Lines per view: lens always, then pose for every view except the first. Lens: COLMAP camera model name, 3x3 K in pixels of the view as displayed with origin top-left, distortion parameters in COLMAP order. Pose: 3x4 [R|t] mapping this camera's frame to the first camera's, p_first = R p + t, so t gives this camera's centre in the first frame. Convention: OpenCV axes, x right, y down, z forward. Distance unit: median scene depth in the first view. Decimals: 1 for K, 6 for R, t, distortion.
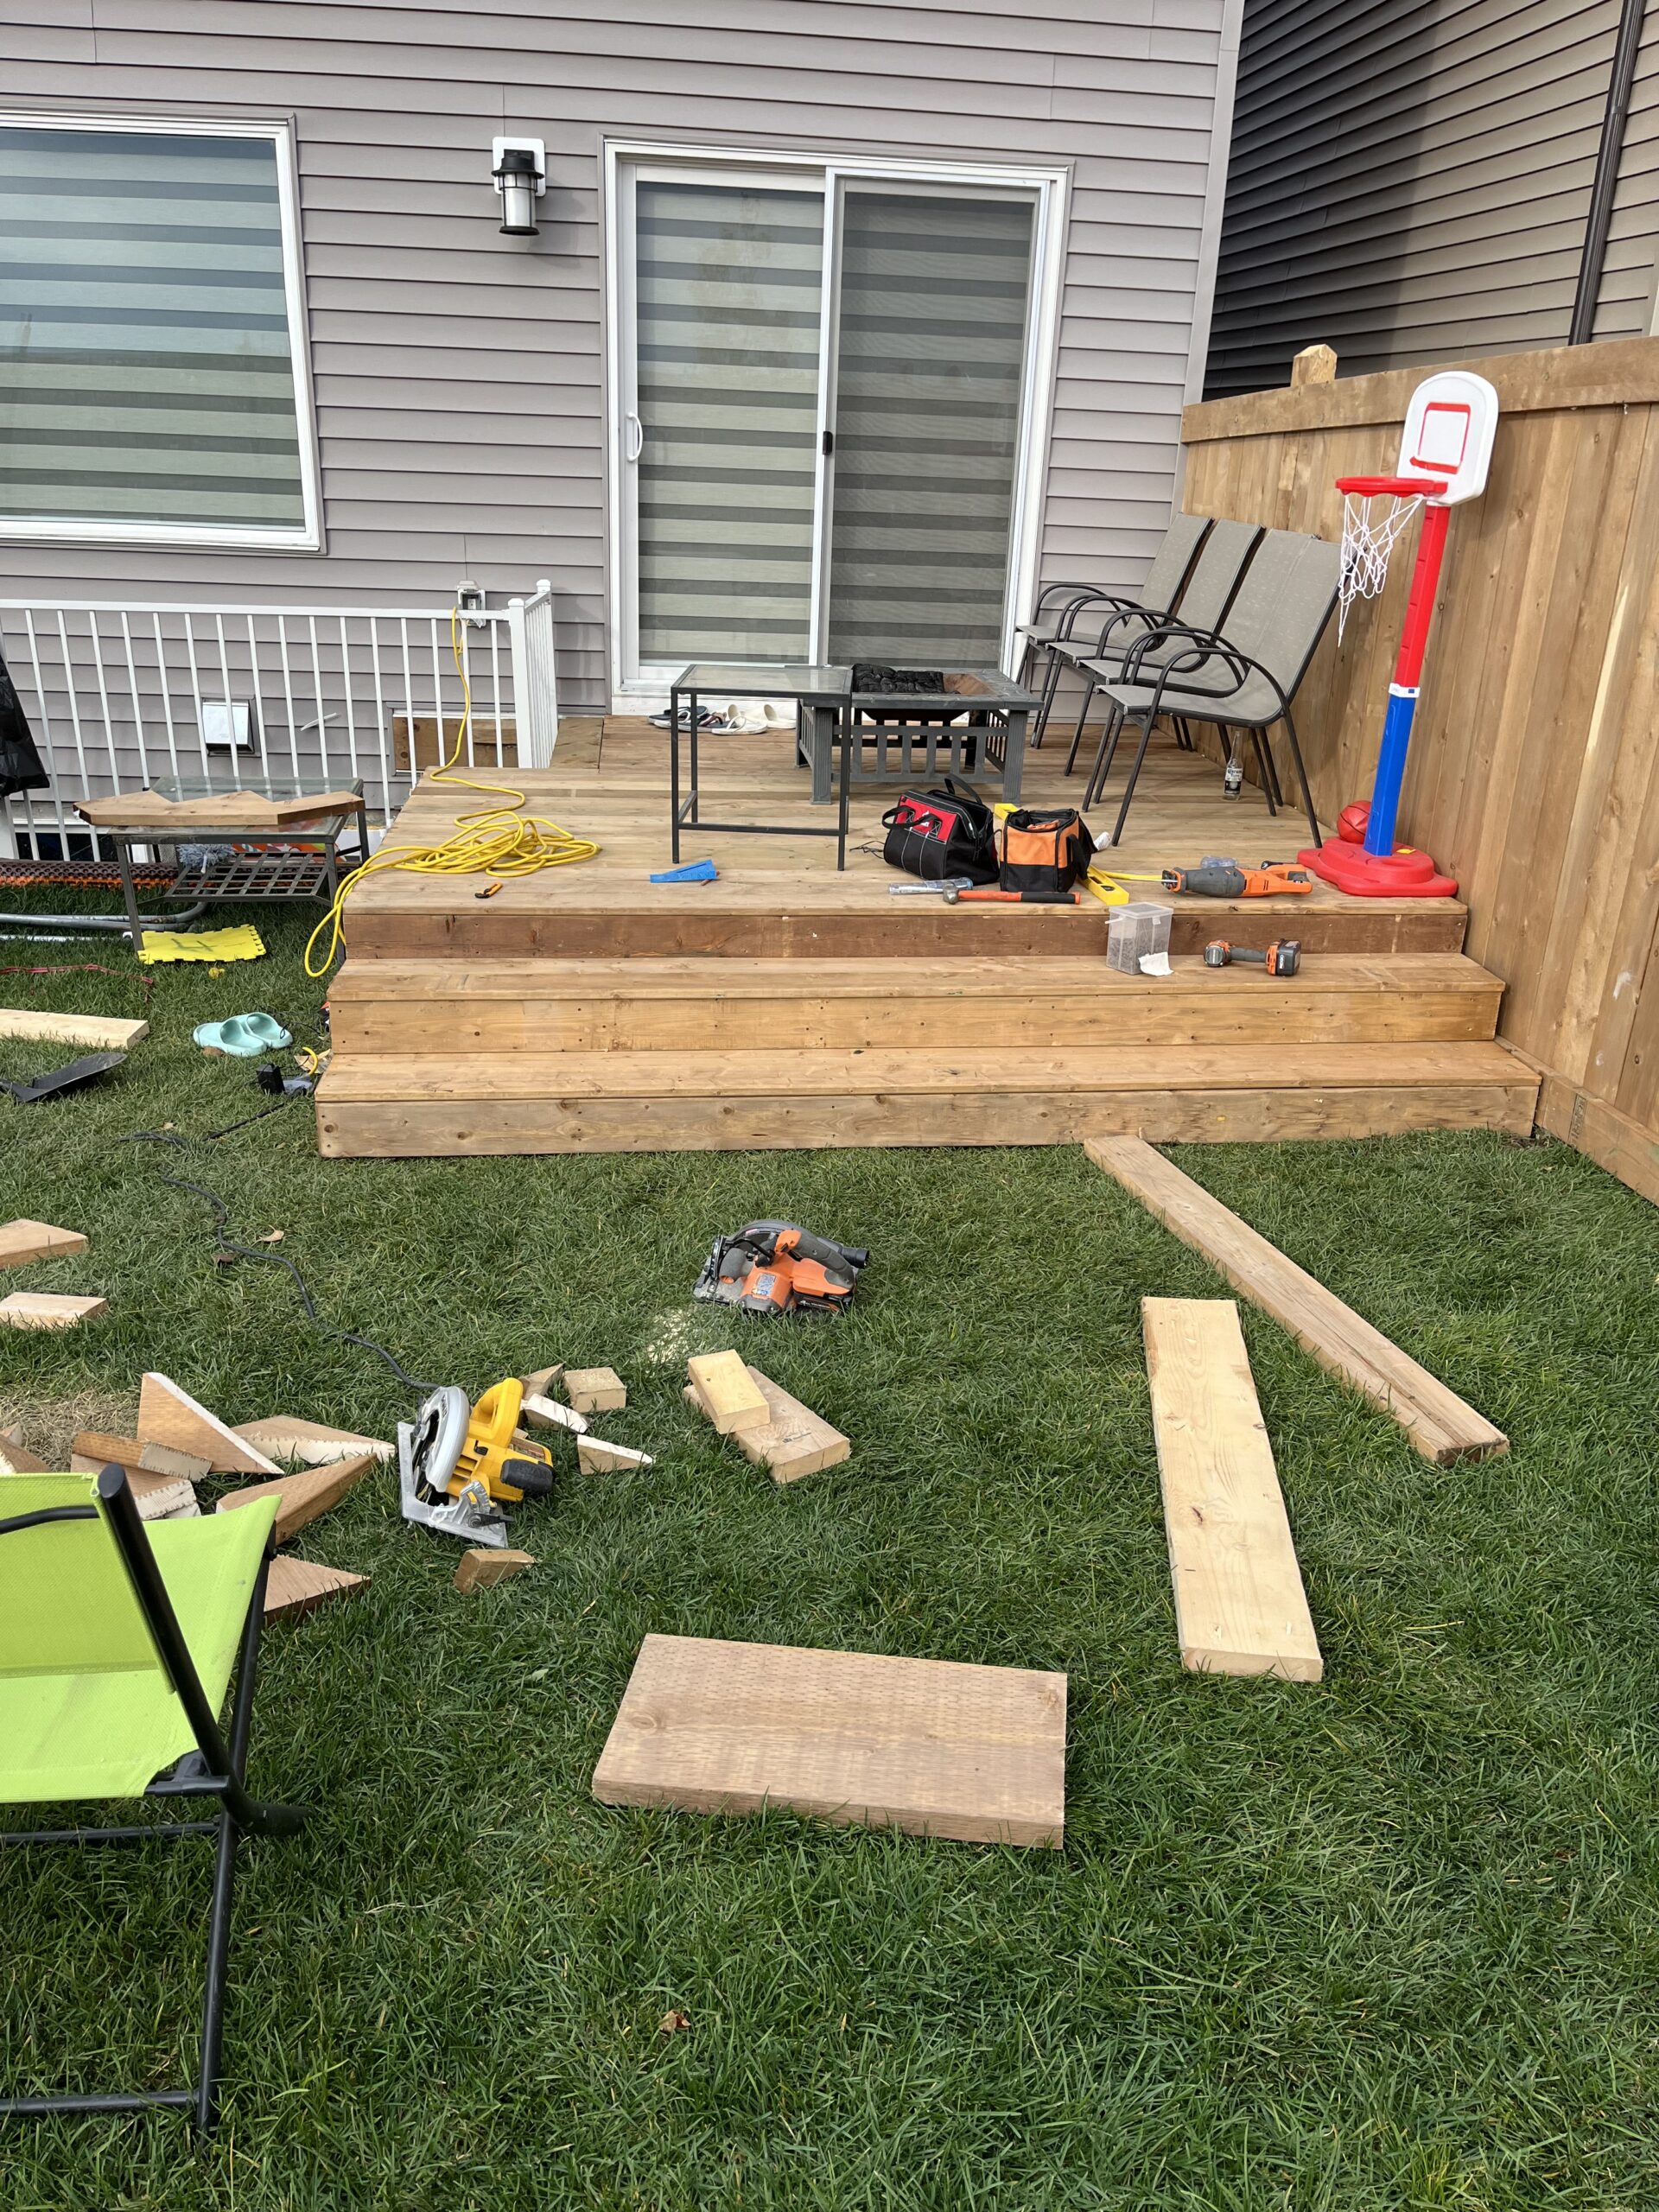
lens RADIAL K [[1642.4, 0, 829.5], [0, 1642.4, 1106.0], [0, 0, 1]] dist [0.051194, -0.070708]
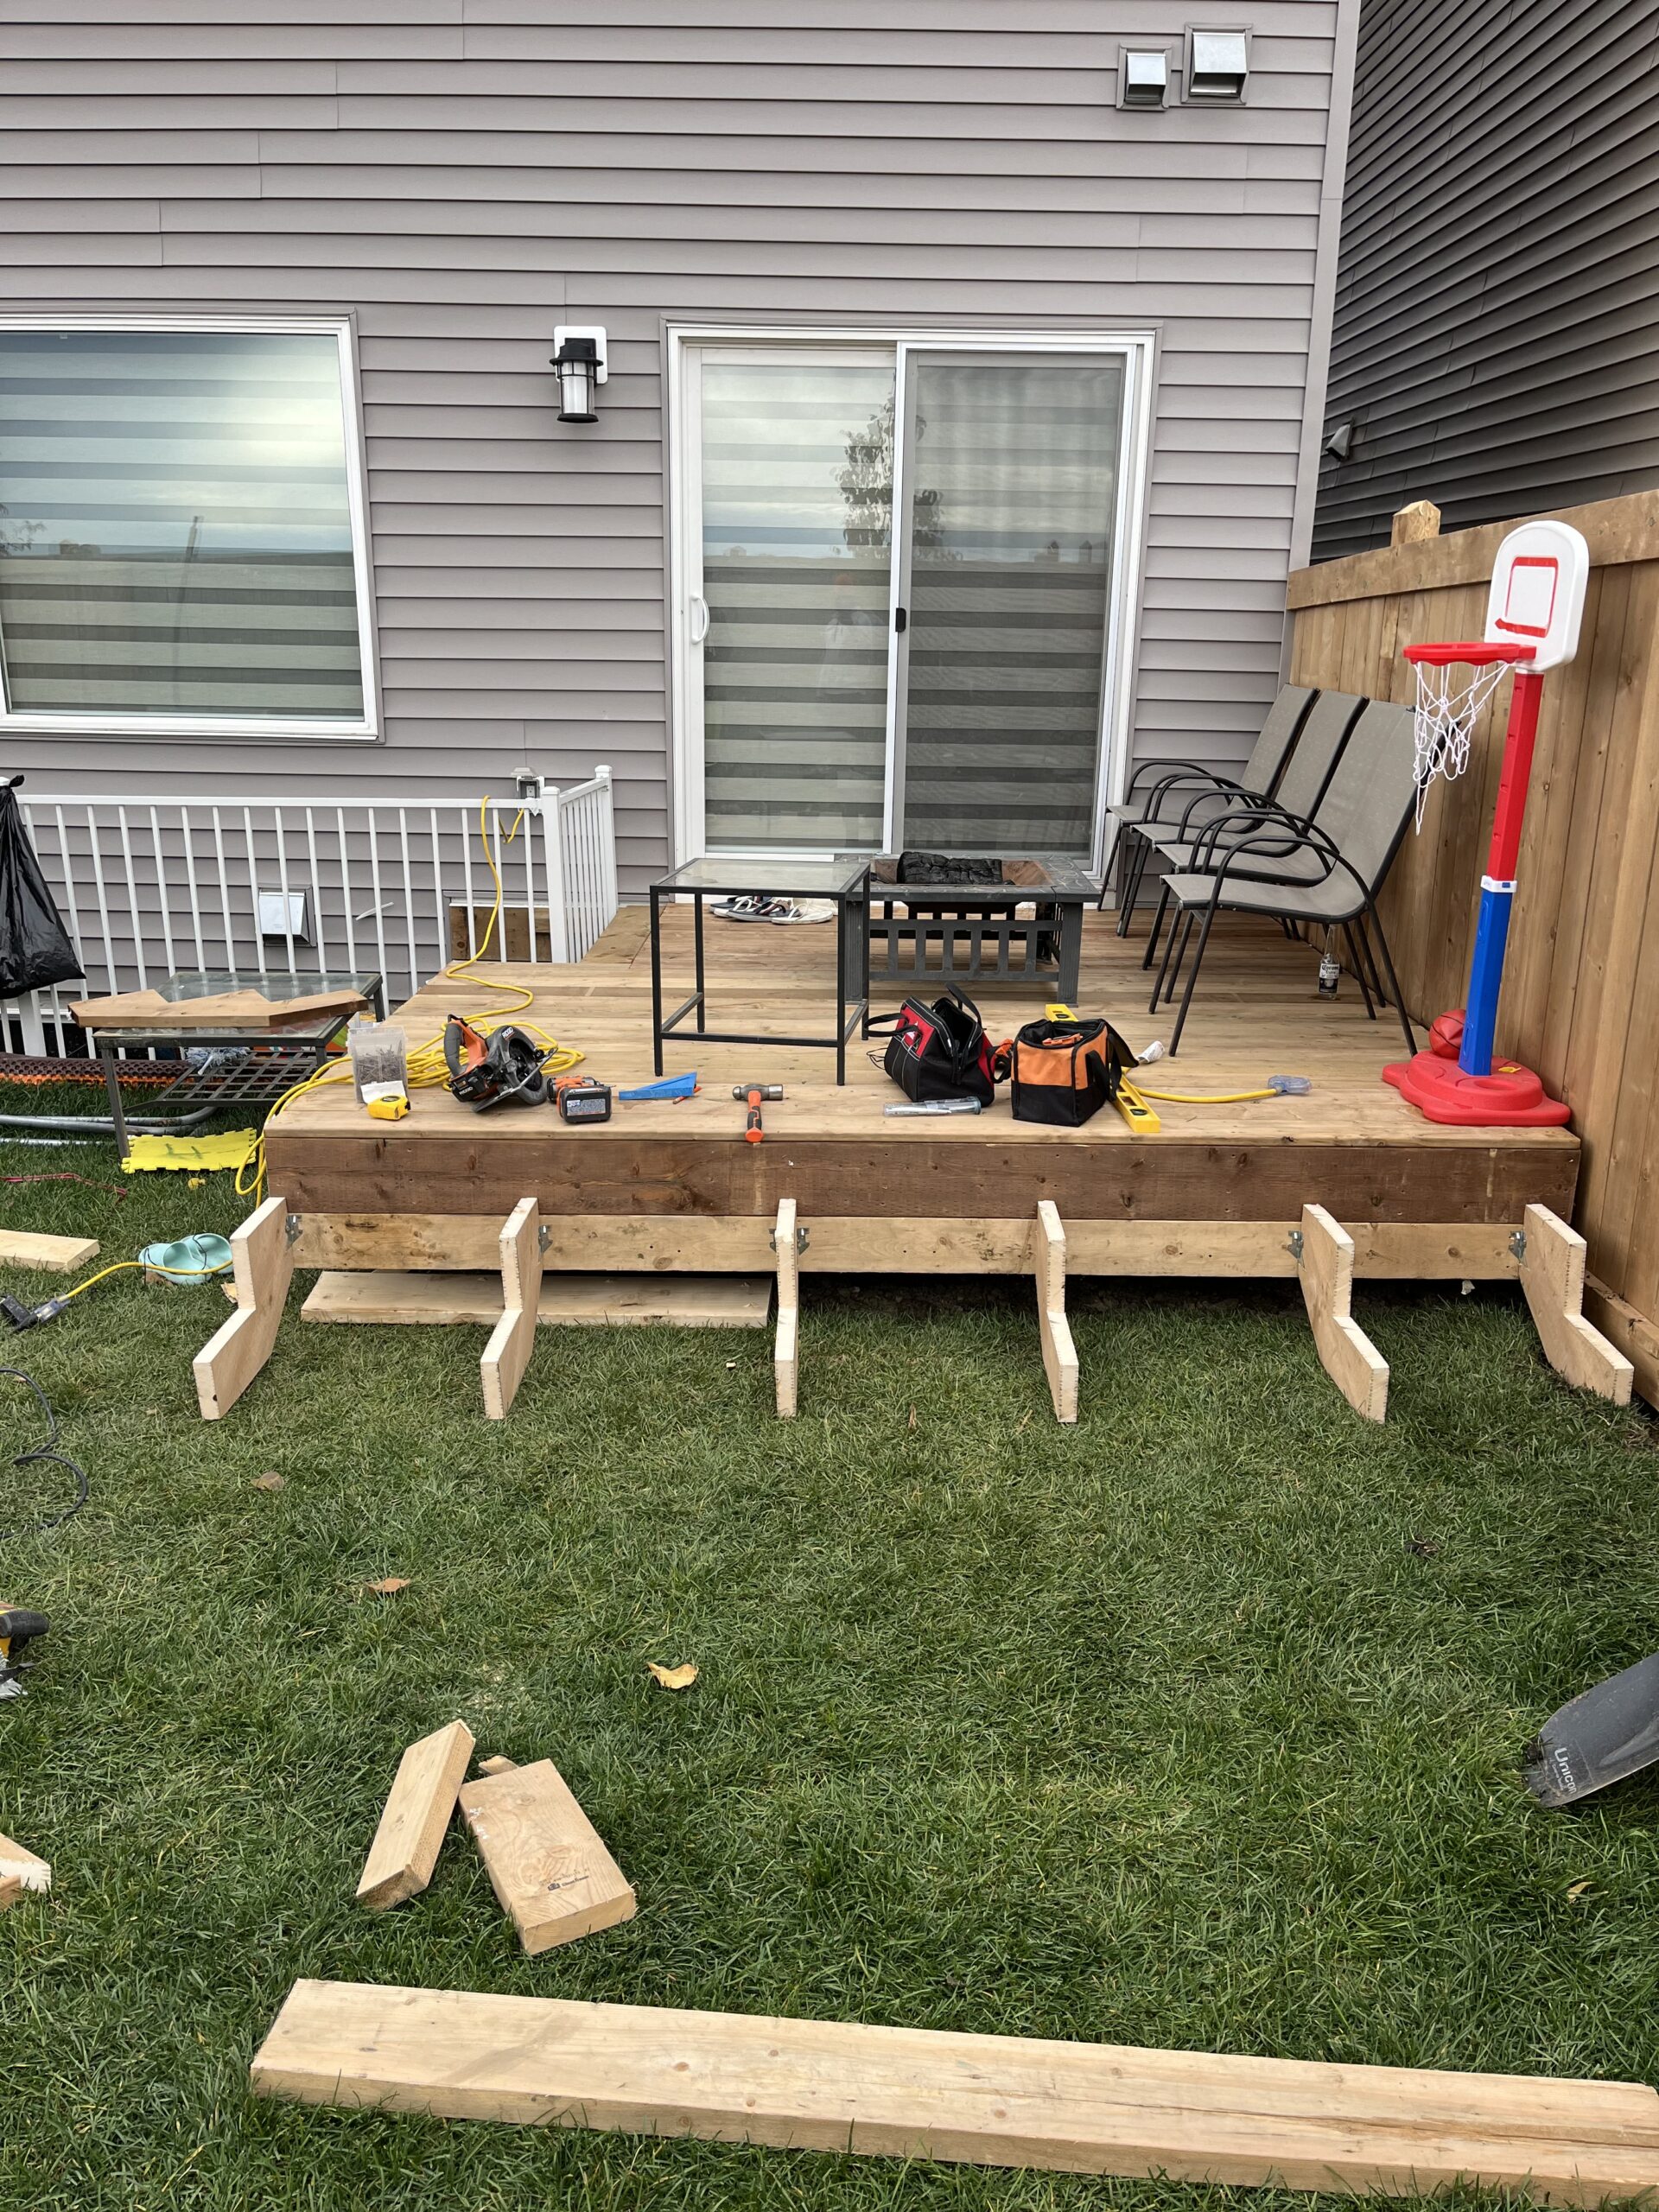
lens RADIAL K [[1647.6, 0, 829.5], [0, 1647.6, 1106.0], [0, 0, 1]] dist [0.052991, -0.092017]
pose [[0.992614, 0.010784, -0.120839, 0.089285], [-0.022535, 0.995097, -0.096306, -0.038731], [0.119208, 0.098318, 0.987989, 0.103943]]
